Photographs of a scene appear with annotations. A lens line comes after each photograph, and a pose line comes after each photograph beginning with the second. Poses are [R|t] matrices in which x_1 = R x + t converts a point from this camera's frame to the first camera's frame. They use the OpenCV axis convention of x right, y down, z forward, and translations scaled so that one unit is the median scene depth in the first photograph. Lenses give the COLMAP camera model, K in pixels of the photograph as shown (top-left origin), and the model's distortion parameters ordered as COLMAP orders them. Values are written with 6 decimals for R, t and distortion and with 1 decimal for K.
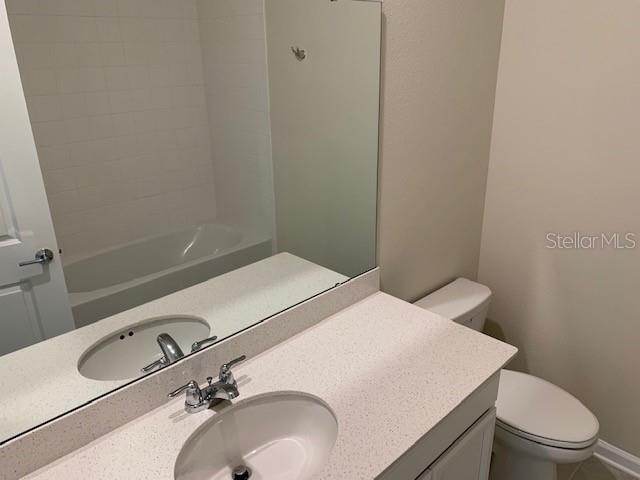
lens RADIAL K [[486.8, 0, 324.9], [0, 486.8, 238.2], [0, 0, 1]] dist [0.032608, -0.034404]
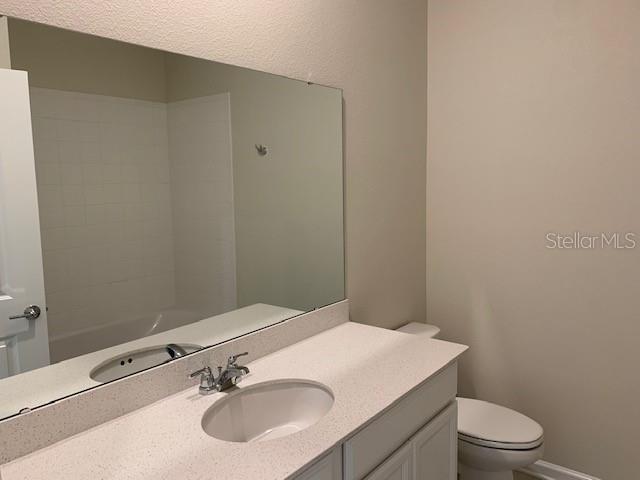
lens RADIAL K [[489.4, 0, 318.0], [0, 489.4, 235.7], [0, 0, 1]] dist [0.014820, -0.011597]
pose [[0.992815, -0.013868, 0.118850, -0.105773], [0.043555, 0.967006, -0.251002, 0.219938], [-0.111447, 0.254375, 0.960663, -0.174667]]
